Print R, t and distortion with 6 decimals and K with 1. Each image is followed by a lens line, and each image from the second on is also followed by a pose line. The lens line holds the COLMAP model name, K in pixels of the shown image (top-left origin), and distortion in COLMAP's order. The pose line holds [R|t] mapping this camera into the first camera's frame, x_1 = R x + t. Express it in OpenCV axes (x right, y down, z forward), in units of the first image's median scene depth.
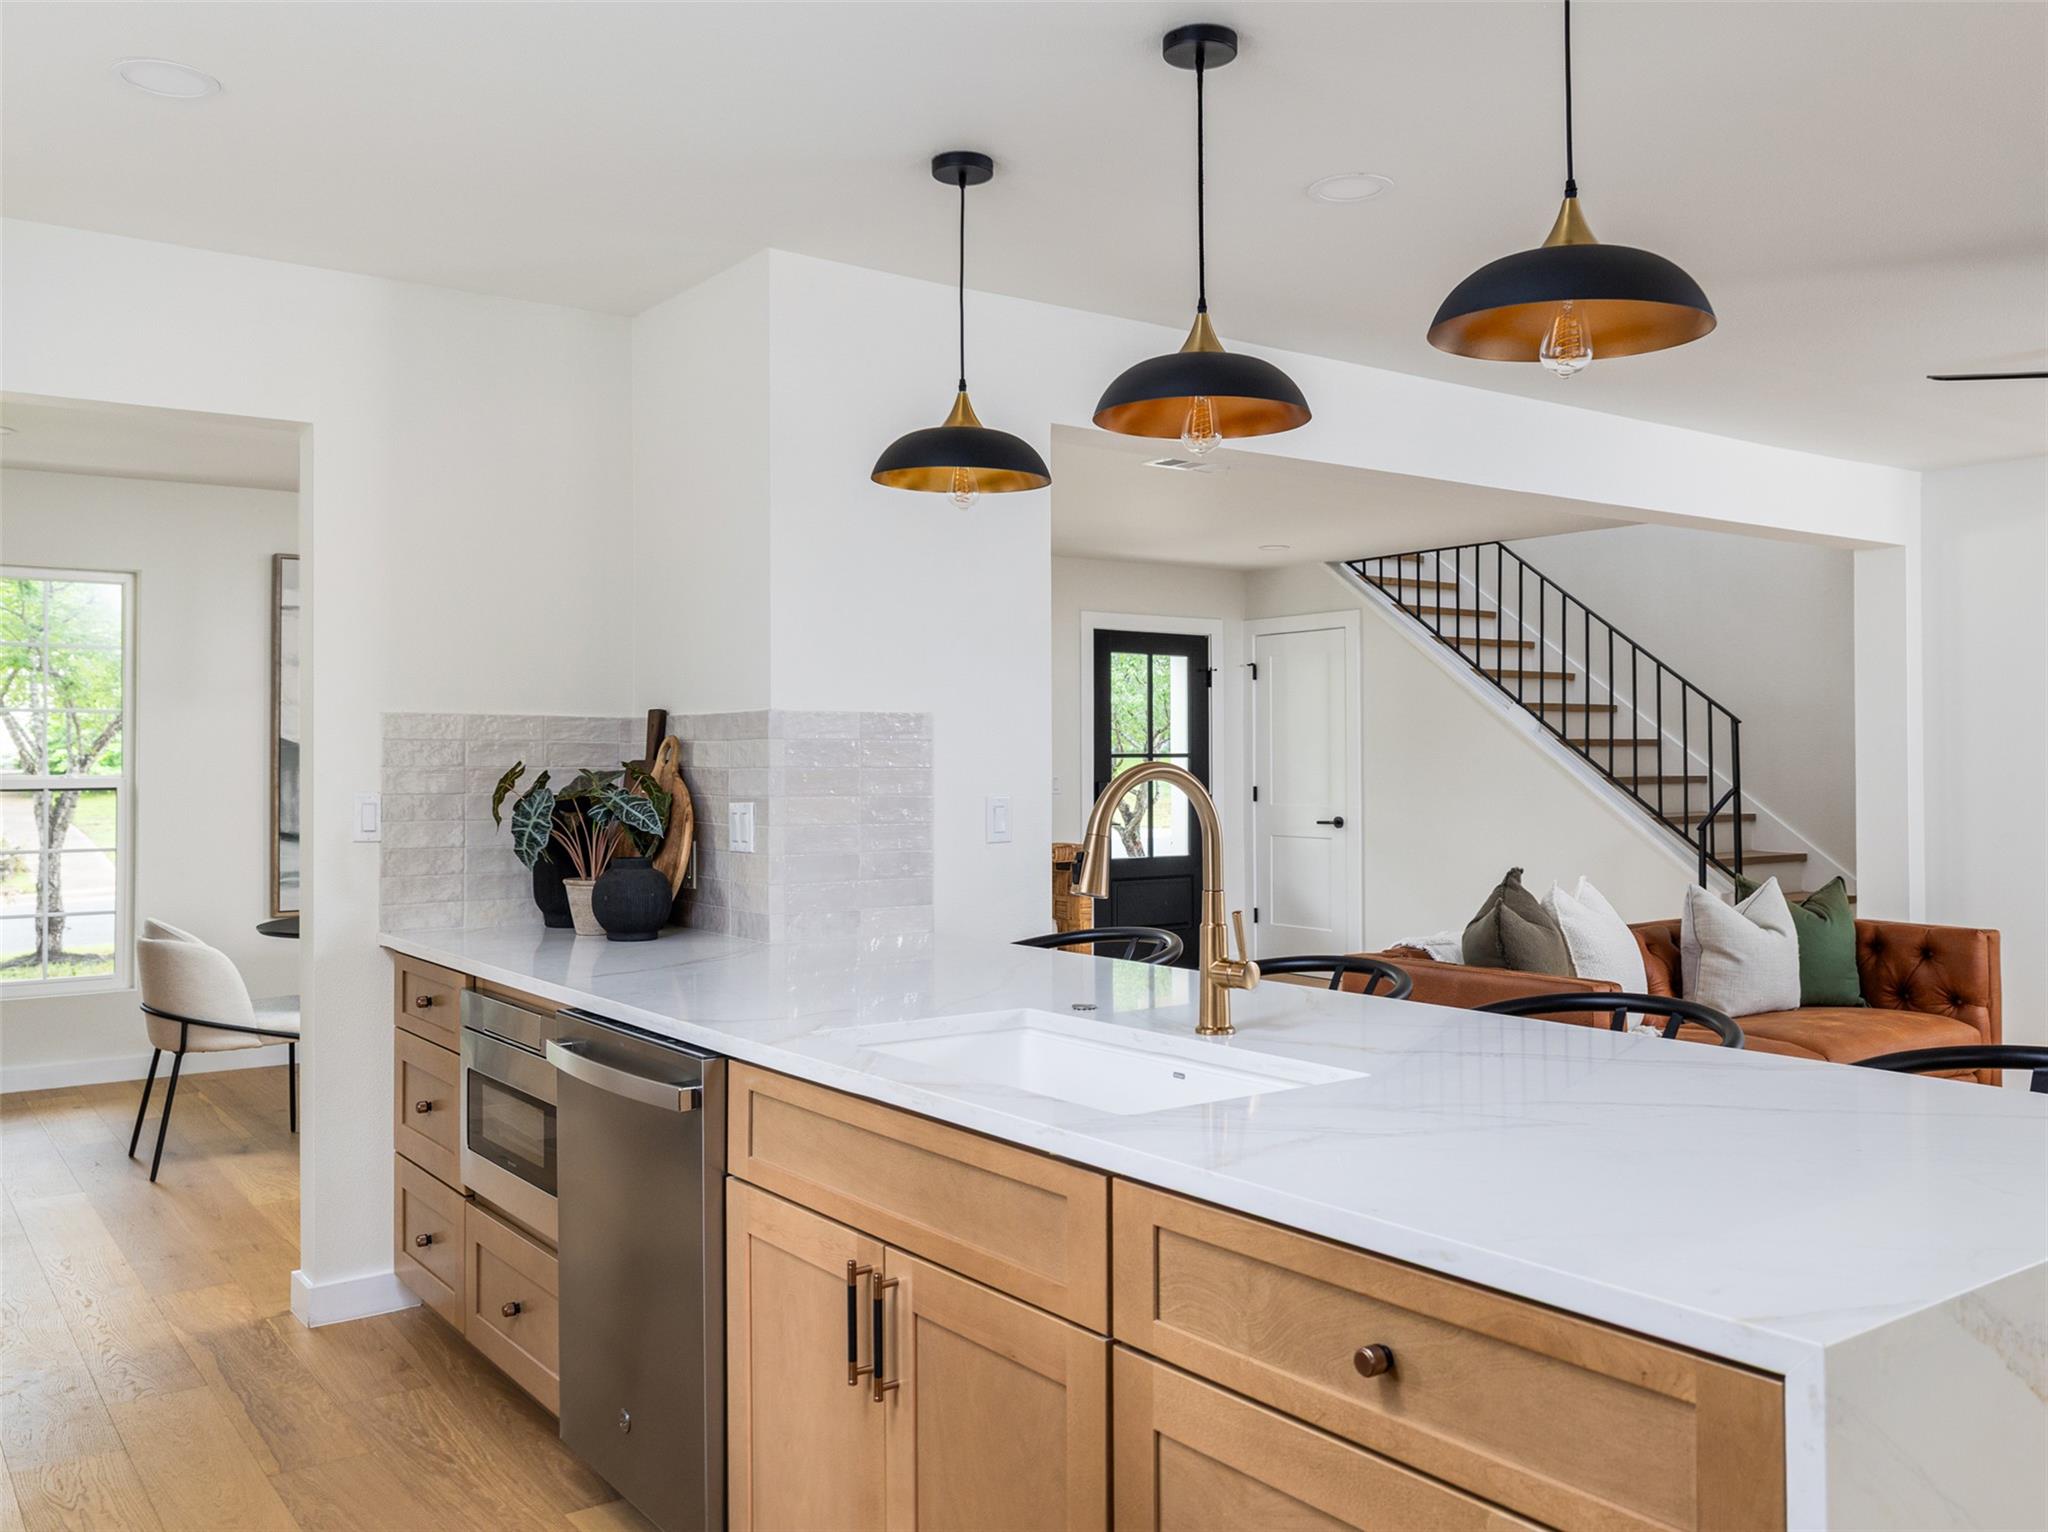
lens RADIAL K [[1654.4, 0, 1023.7], [0, 1654.4, 757.1], [0, 0, 1]] dist [-0.004536, 0.007170]
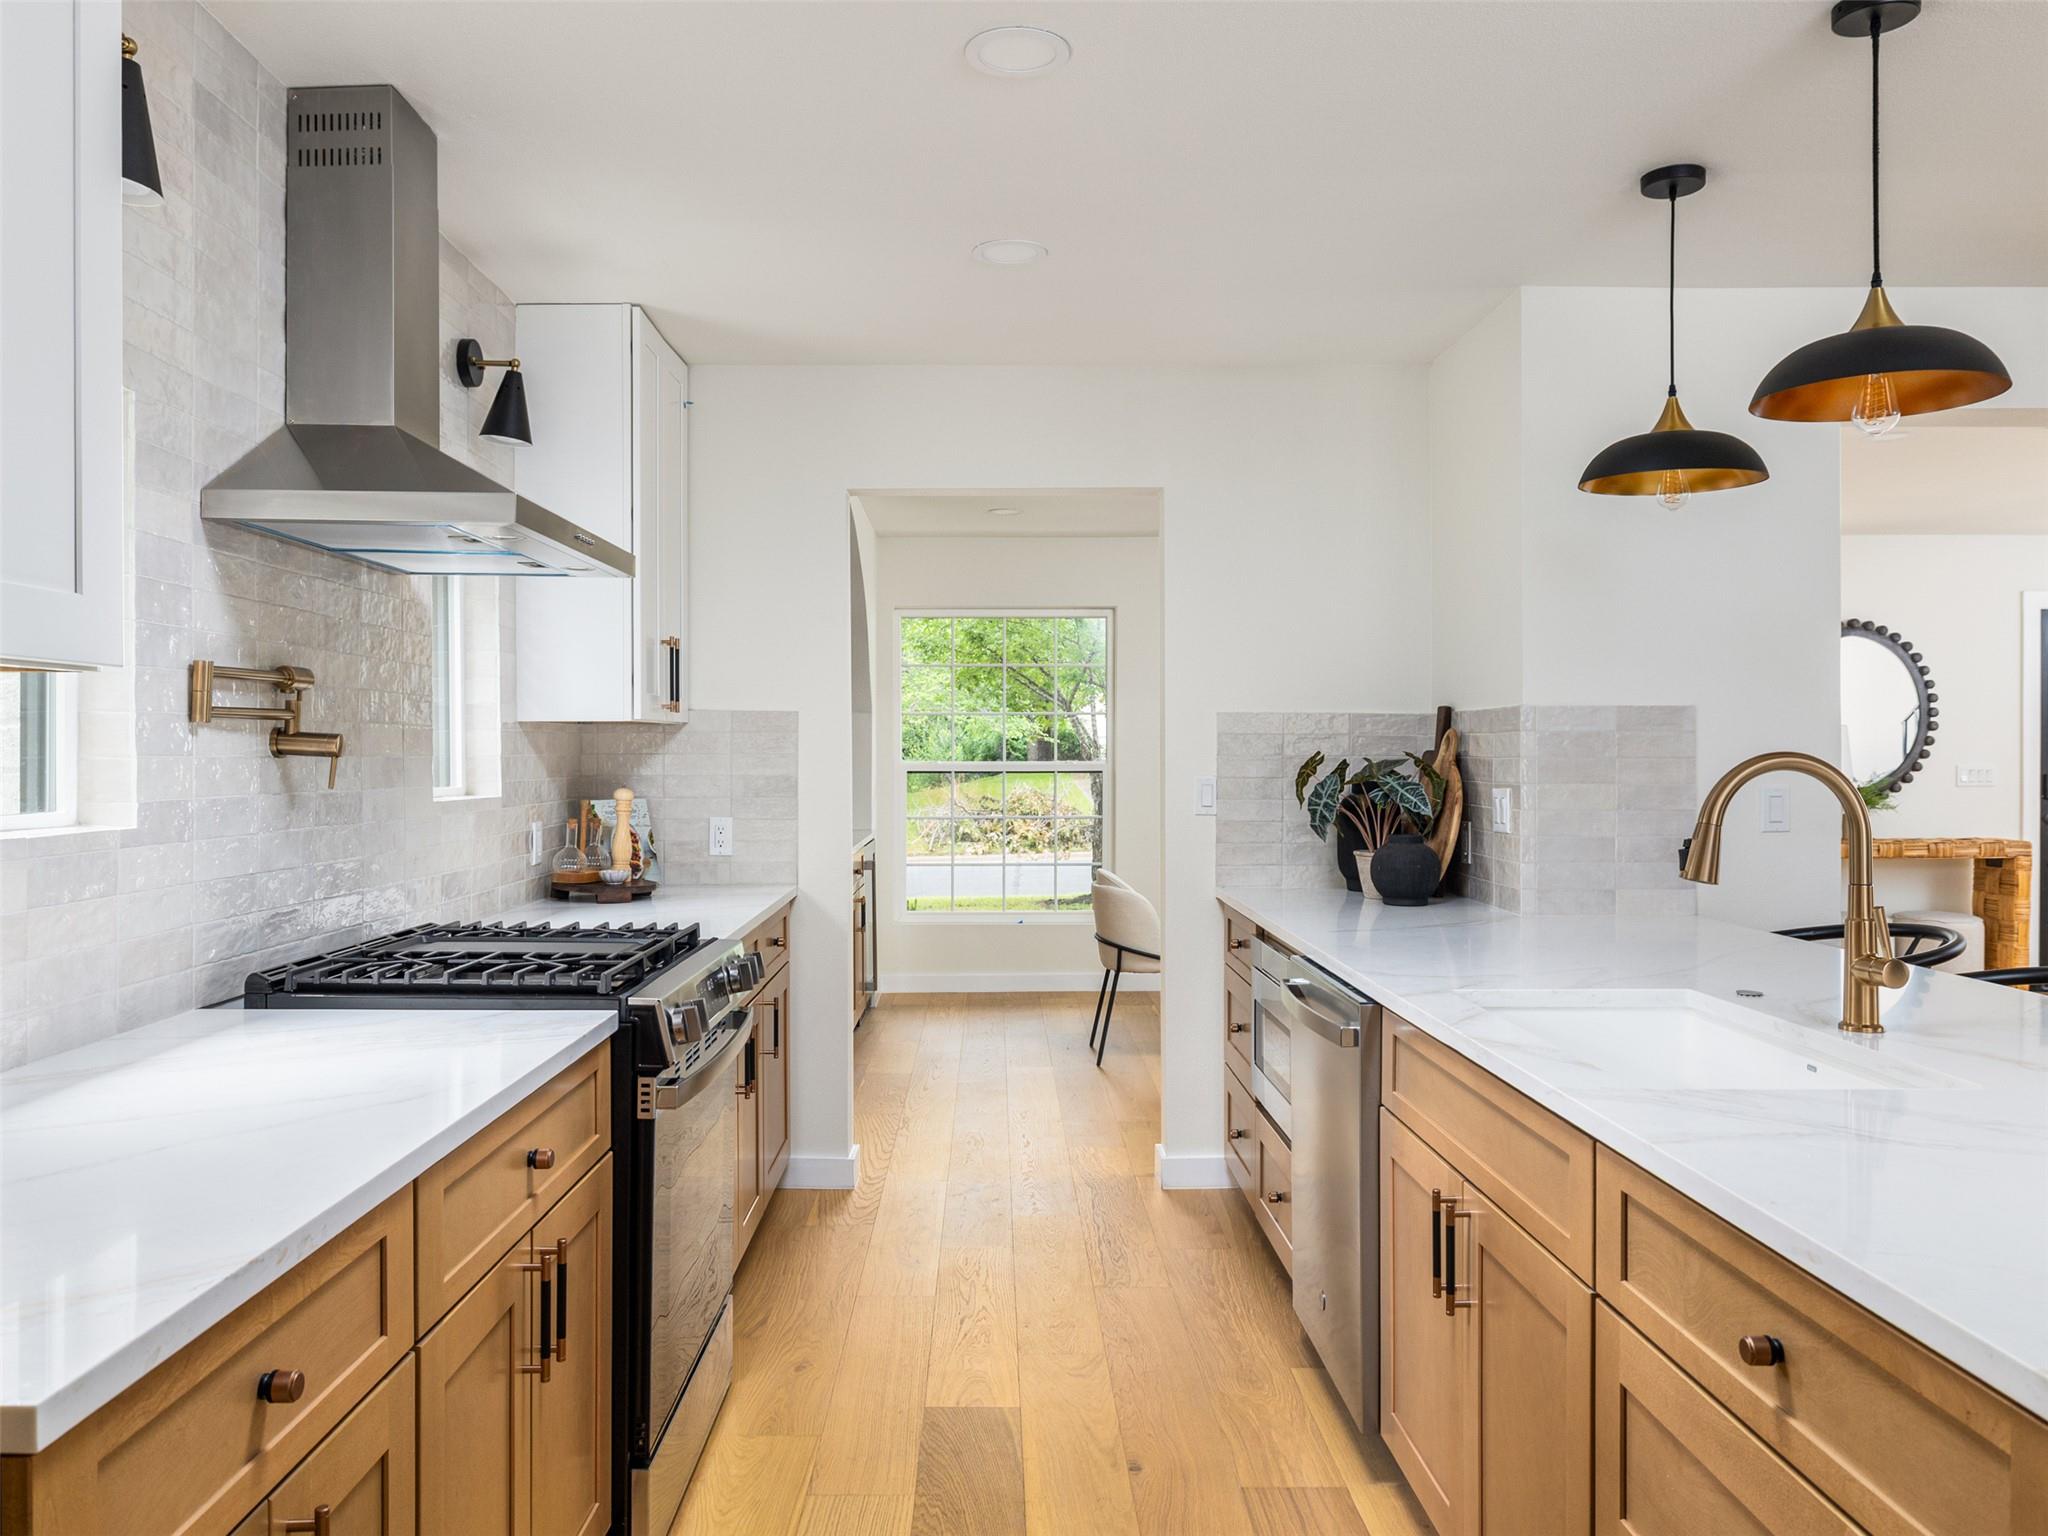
lens RADIAL K [[1456.8, 0, 1022.3], [0, 1456.8, 770.6], [0, 0, 1]] dist [-0.008940, -0.000445]
pose [[0.815655, 0.008090, -0.578482, 0.136291], [0.001119, 0.999878, 0.015561, -0.000254], [0.578537, -0.013340, 0.815547, 0.011434]]
